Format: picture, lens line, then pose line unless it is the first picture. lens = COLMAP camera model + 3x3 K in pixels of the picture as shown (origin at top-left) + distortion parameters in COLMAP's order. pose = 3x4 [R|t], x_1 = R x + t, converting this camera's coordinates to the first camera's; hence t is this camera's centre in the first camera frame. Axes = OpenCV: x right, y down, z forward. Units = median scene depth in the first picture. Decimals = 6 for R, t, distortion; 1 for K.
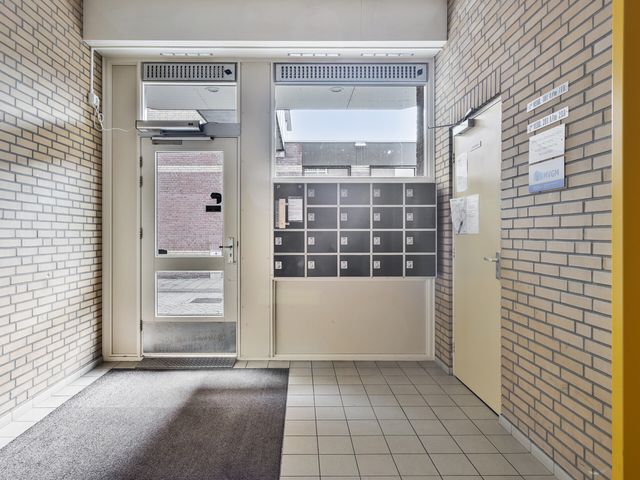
lens RADIAL K [[386.9, 0, 318.1], [0, 386.9, 238.2], [0, 0, 1]] dist [-0.000941, -0.000198]
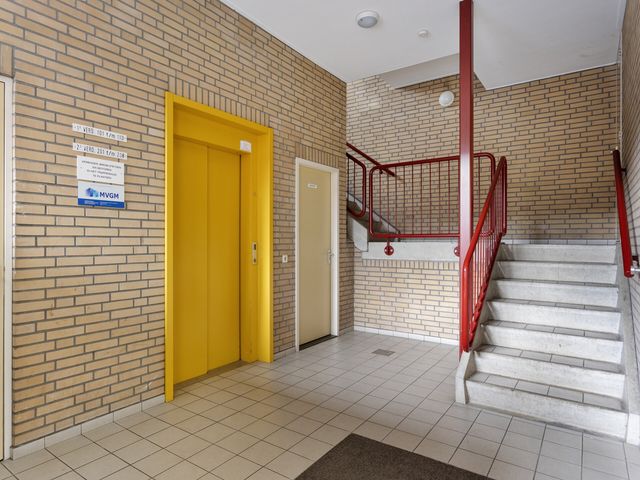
lens RADIAL K [[386.9, 0, 320.3], [0, 386.9, 239.4], [0, 0, 1]] dist [-0.000941, -0.000198]
pose [[-0.801647, -0.000888, 0.597797, -0.808561], [0.004429, 0.999963, 0.007425, -0.026120], [-0.597782, 0.008600, -0.801613, 1.750913]]
